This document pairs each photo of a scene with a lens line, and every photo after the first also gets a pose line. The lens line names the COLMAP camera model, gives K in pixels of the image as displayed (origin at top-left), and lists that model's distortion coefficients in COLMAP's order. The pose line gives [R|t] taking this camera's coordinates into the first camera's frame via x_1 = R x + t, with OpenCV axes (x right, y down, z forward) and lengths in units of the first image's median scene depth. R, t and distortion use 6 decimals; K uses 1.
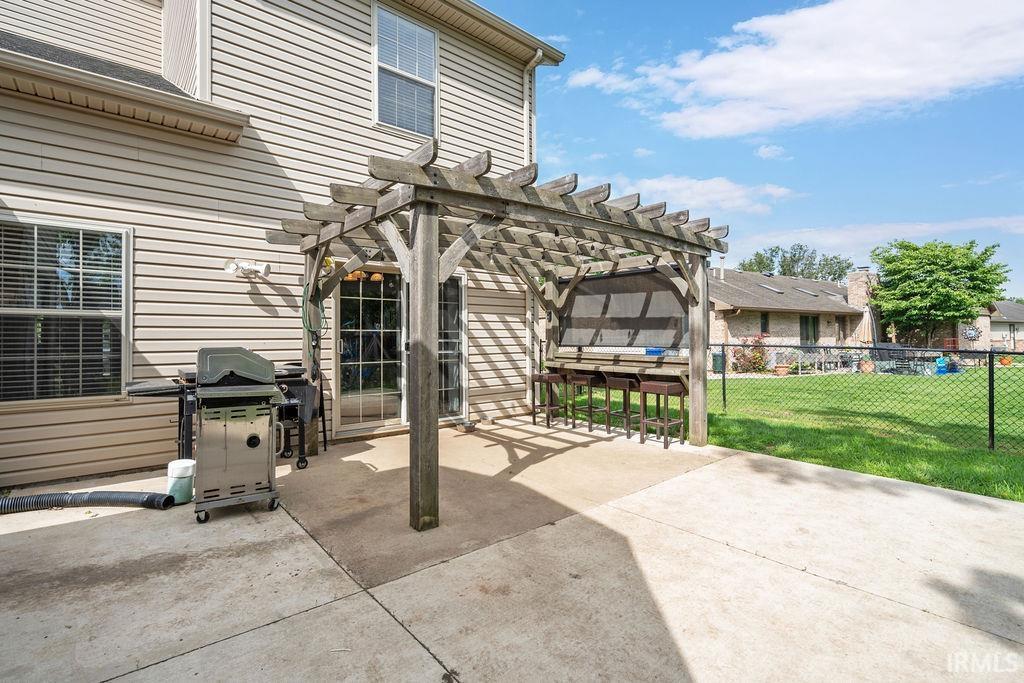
lens RADIAL K [[466.5, 0, 508.7], [0, 466.5, 335.0], [0, 0, 1]] dist [-0.004377, 0.001334]
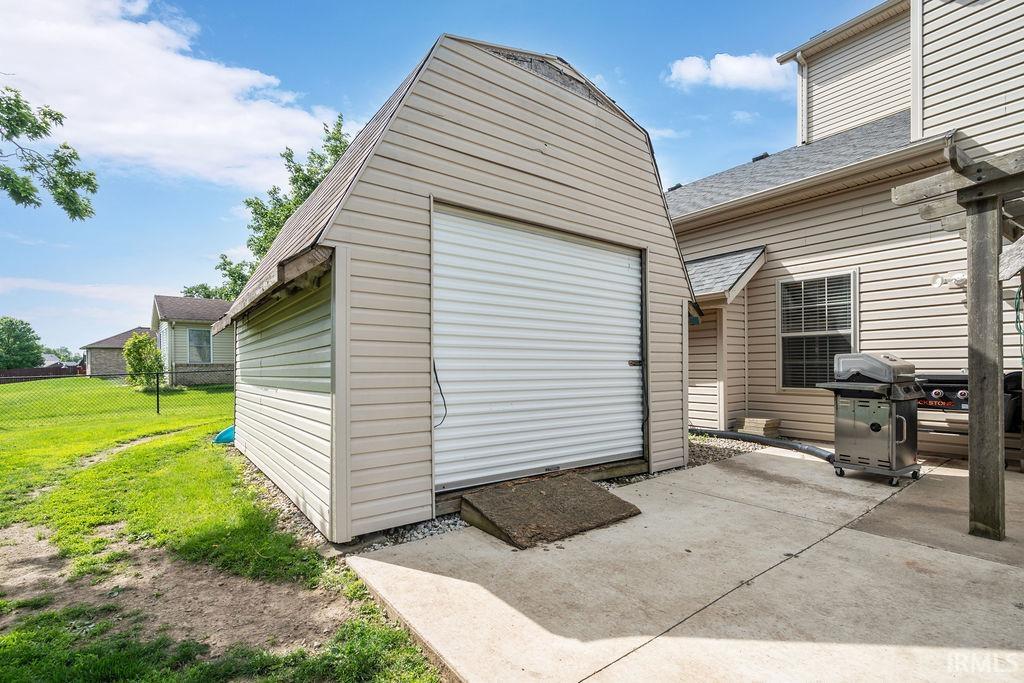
lens RADIAL K [[466.5, 0, 511.7], [0, 466.5, 370.5], [0, 0, 1]] dist [-0.004377, 0.001334]
pose [[-0.049680, 0.022452, -0.998513, 0.771226], [0.026156, 0.999434, 0.021172, 0.019328], [0.998423, -0.025065, -0.050239, 0.067811]]
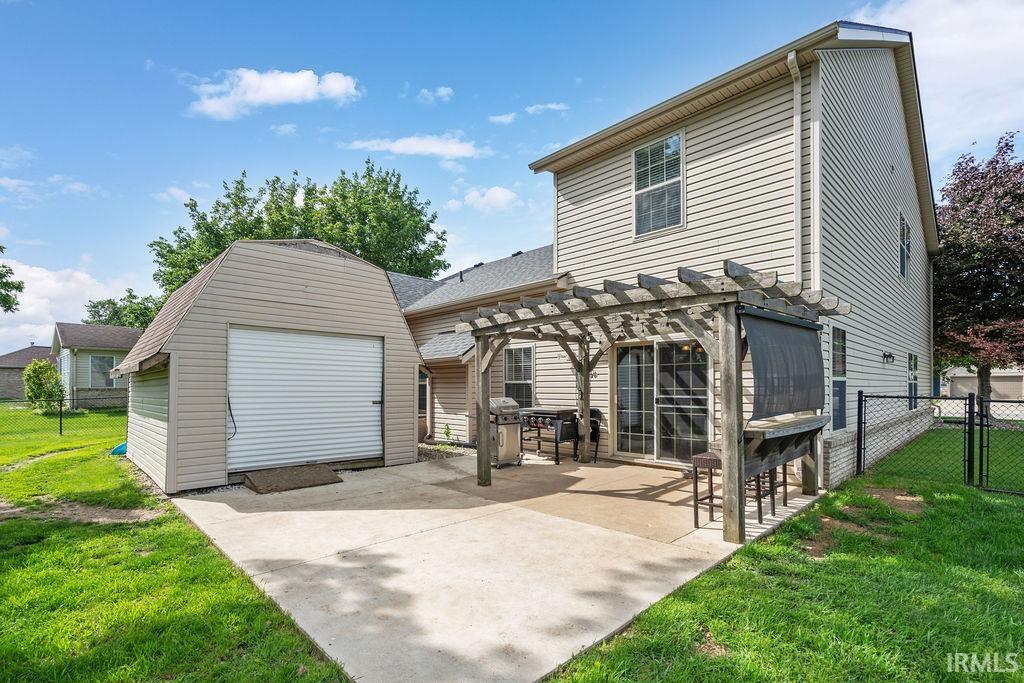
lens RADIAL K [[466.5, 0, 507.2], [0, 466.5, 381.7], [0, 0, 1]] dist [-0.004377, 0.001334]
pose [[0.075177, 0.002153, -0.997168, 1.847086], [0.016968, 0.999850, 0.003438, -0.070143], [0.997026, -0.017179, 0.075129, 0.887397]]
